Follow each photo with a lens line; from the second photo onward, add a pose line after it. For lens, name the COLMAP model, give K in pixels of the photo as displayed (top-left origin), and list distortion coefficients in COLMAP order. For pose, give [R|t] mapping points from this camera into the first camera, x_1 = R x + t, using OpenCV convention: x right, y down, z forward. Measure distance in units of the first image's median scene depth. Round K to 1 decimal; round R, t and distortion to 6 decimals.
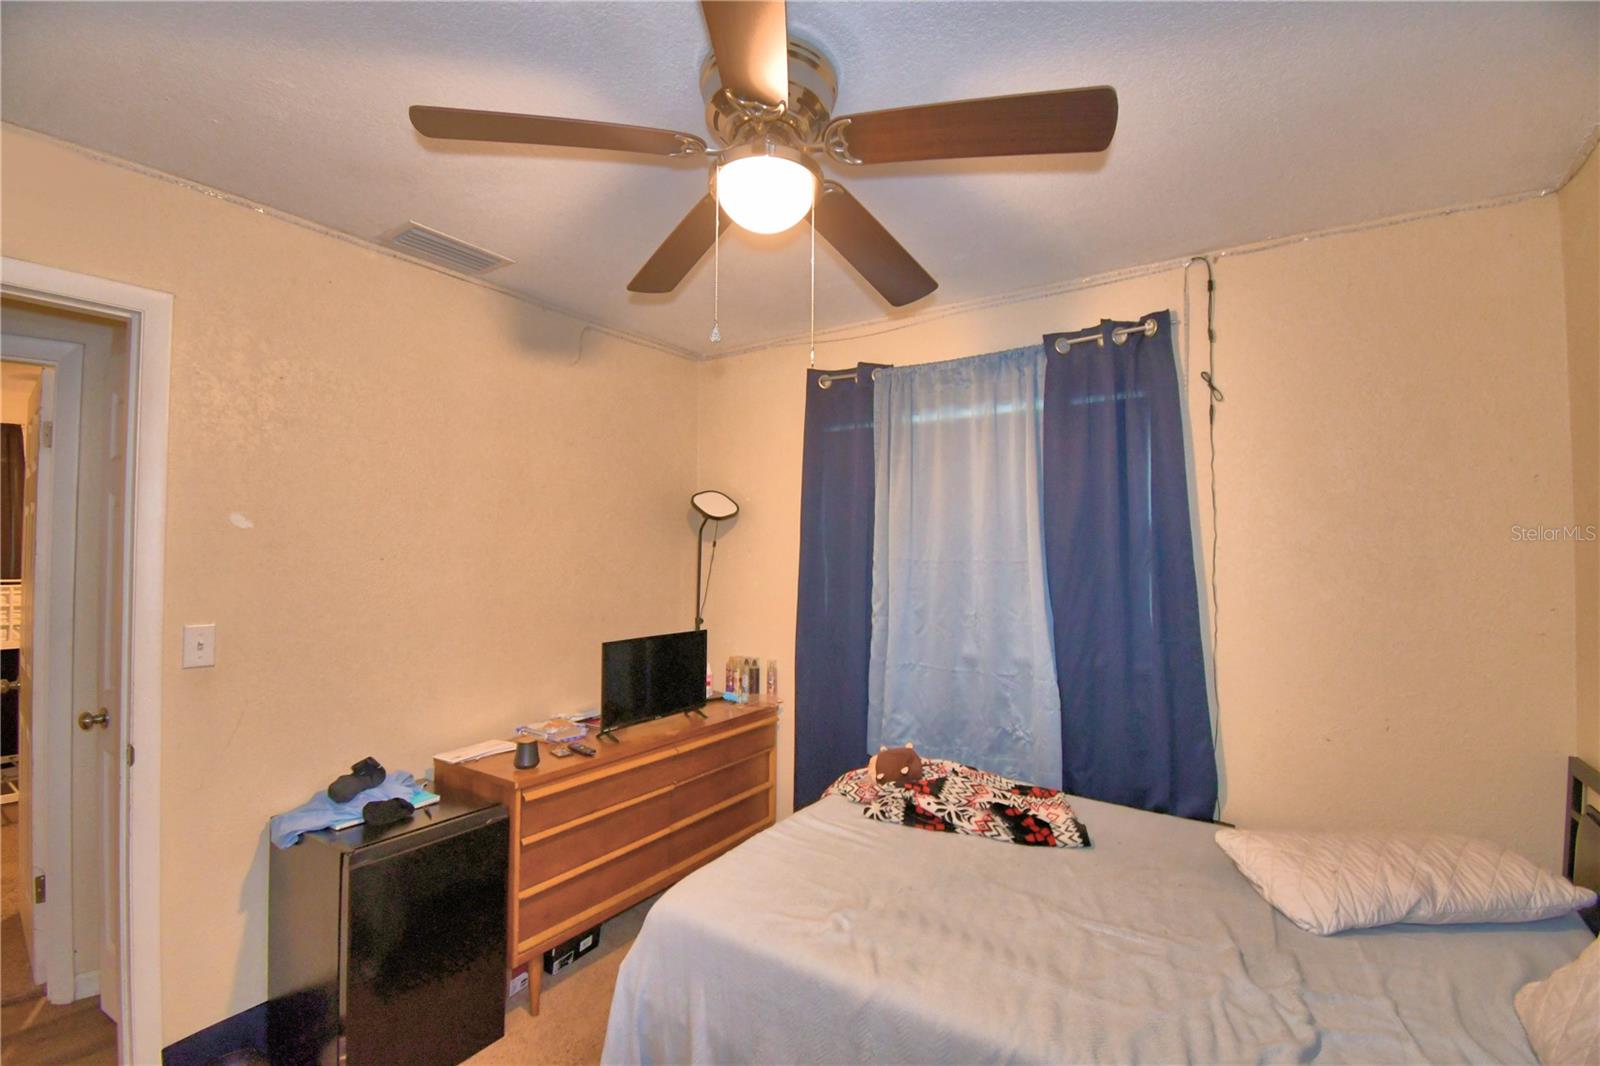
lens RADIAL K [[698.9, 0, 796.8], [0, 698.9, 533.3], [0, 0, 1]] dist [0.021754, -0.027598]
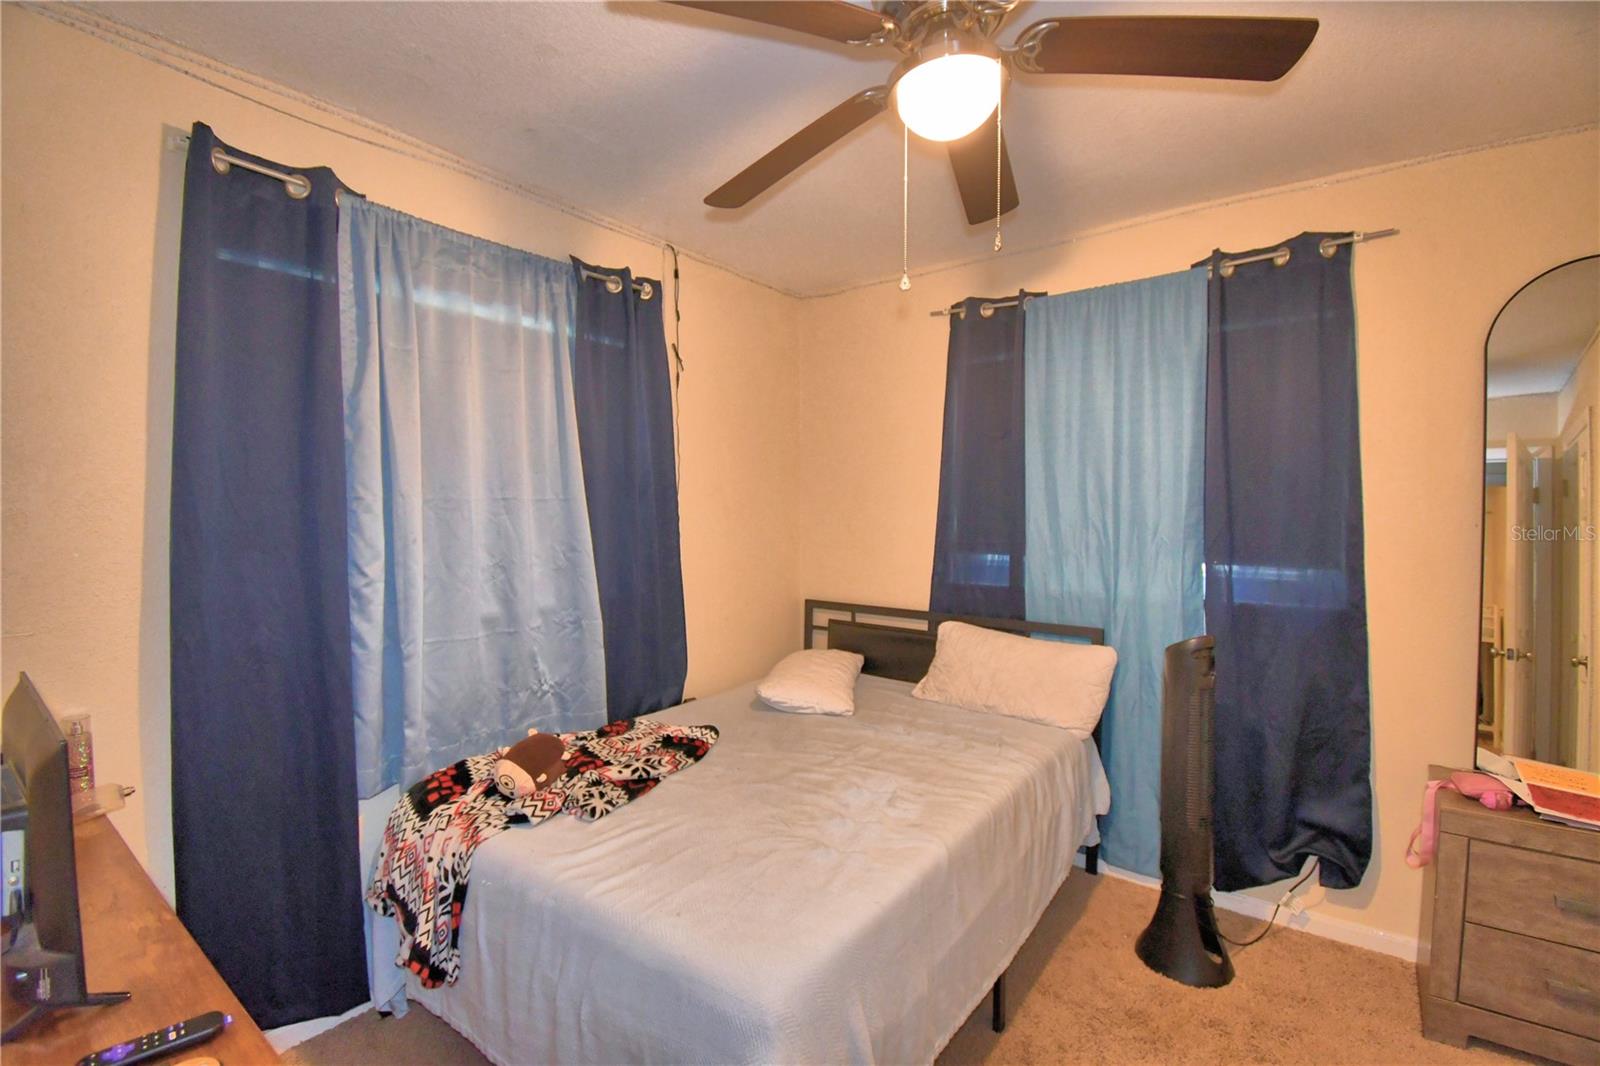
lens RADIAL K [[698.9, 0, 796.8], [0, 698.9, 533.3], [0, 0, 1]] dist [0.021754, -0.027598]
pose [[0.050297, -0.044566, 0.997739, -0.645875], [-0.028887, 0.998521, 0.046057, 0.037746], [-0.998316, -0.031138, 0.048936, 0.720954]]
